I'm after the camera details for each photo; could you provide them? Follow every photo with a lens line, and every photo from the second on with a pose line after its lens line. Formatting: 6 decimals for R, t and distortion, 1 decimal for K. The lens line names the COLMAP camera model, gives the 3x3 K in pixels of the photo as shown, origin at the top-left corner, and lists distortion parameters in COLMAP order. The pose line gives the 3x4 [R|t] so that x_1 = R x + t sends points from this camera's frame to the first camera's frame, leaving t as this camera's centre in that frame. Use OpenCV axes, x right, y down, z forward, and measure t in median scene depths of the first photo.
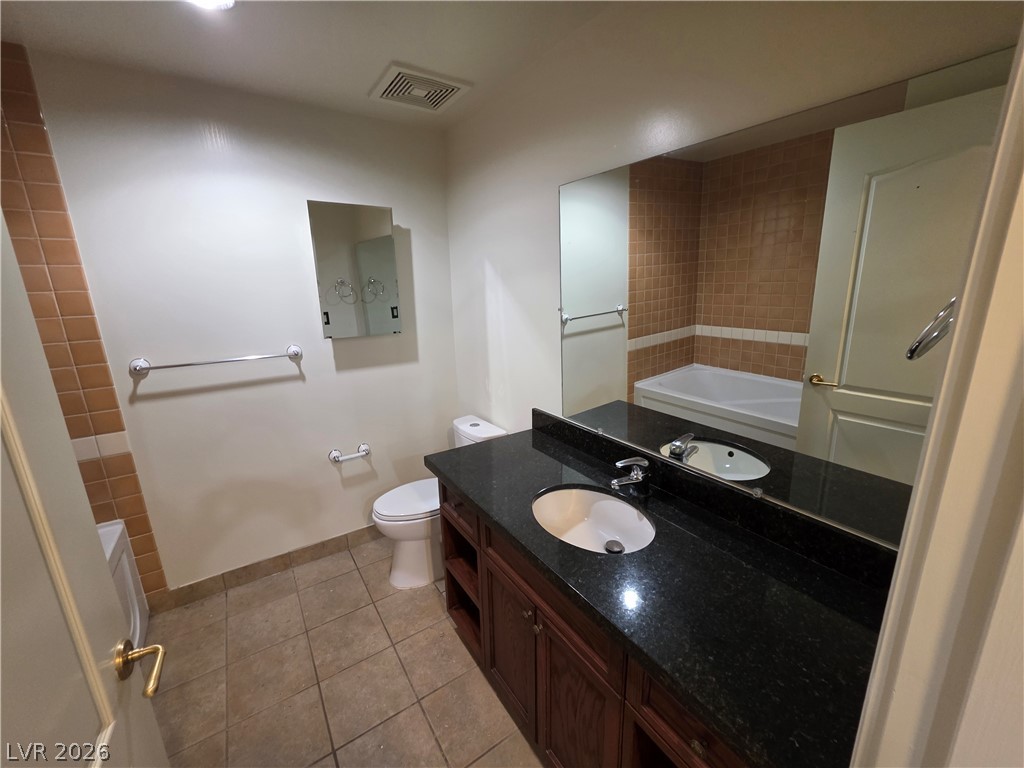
lens RADIAL K [[410.3, 0, 516.4], [0, 410.3, 381.3], [0, 0, 1]] dist [0.002391, -0.000740]
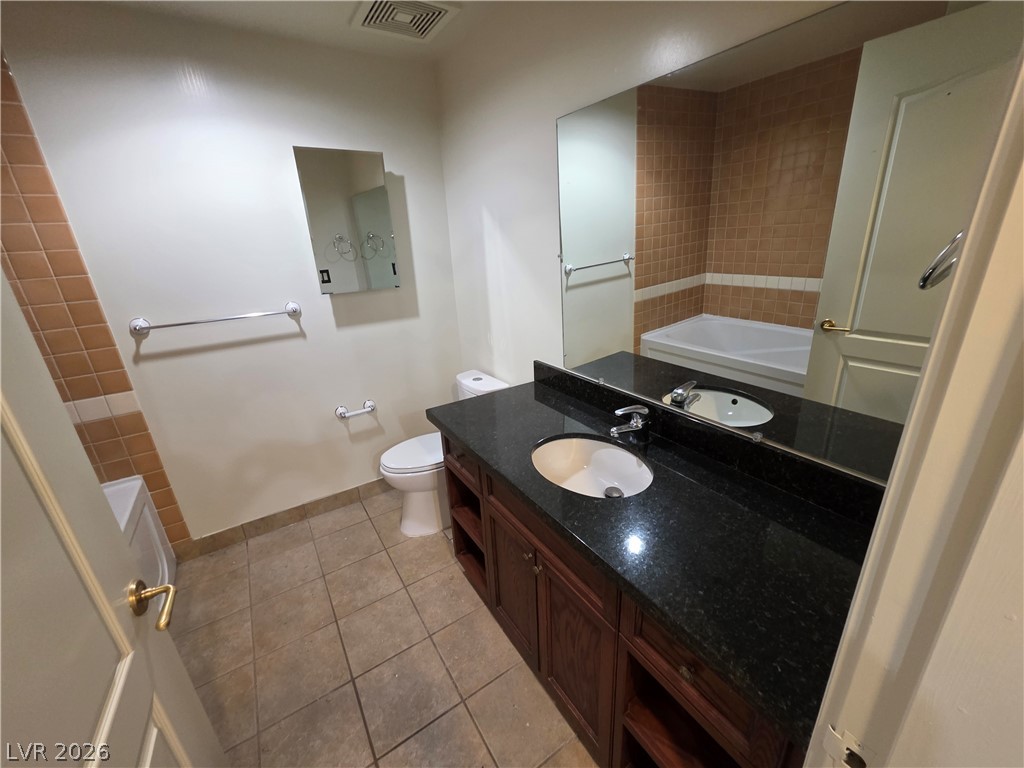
lens RADIAL K [[410.3, 0, 516.6], [0, 410.3, 381.4], [0, 0, 1]] dist [0.002391, -0.000740]
pose [[0.999553, -0.019353, -0.022793, 0.020689], [0.021587, 0.994526, 0.102231, 0.015632], [0.020690, -0.102677, 0.994500, 0.011954]]
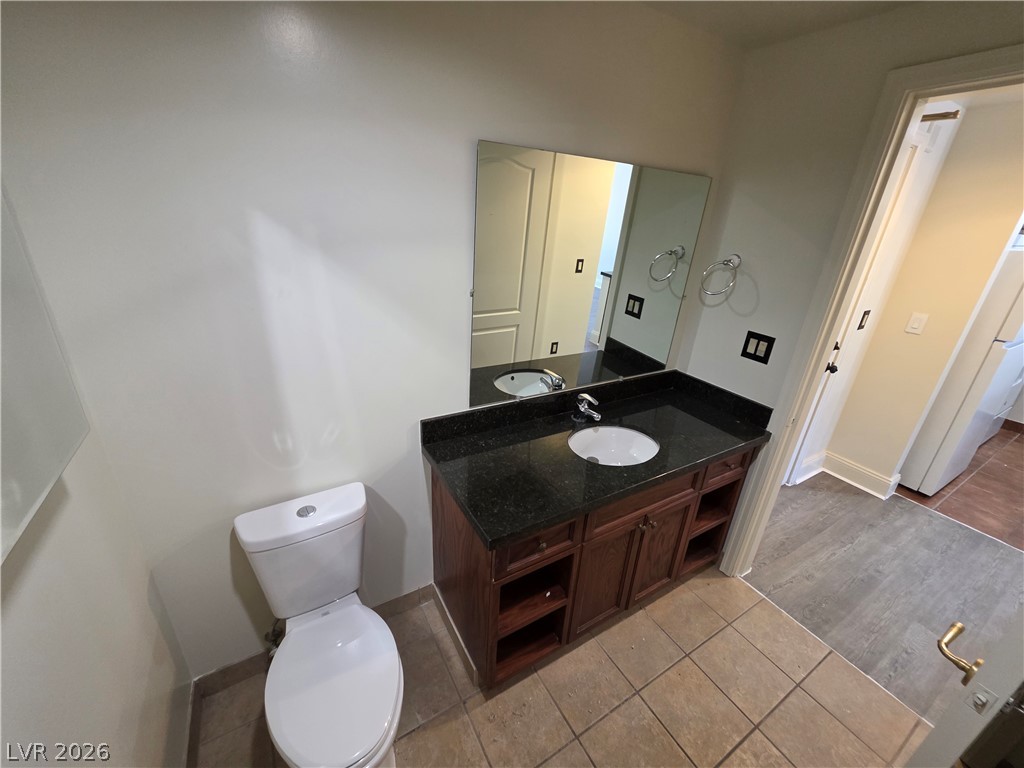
lens RADIAL K [[410.3, 0, 515.4], [0, 410.3, 388.0], [0, 0, 1]] dist [0.002391, -0.000740]
pose [[0.055735, -0.367552, 0.928331, -0.724626], [0.185519, 0.917398, 0.352085, -0.260385], [-0.981059, 0.152600, 0.119319, 0.805504]]
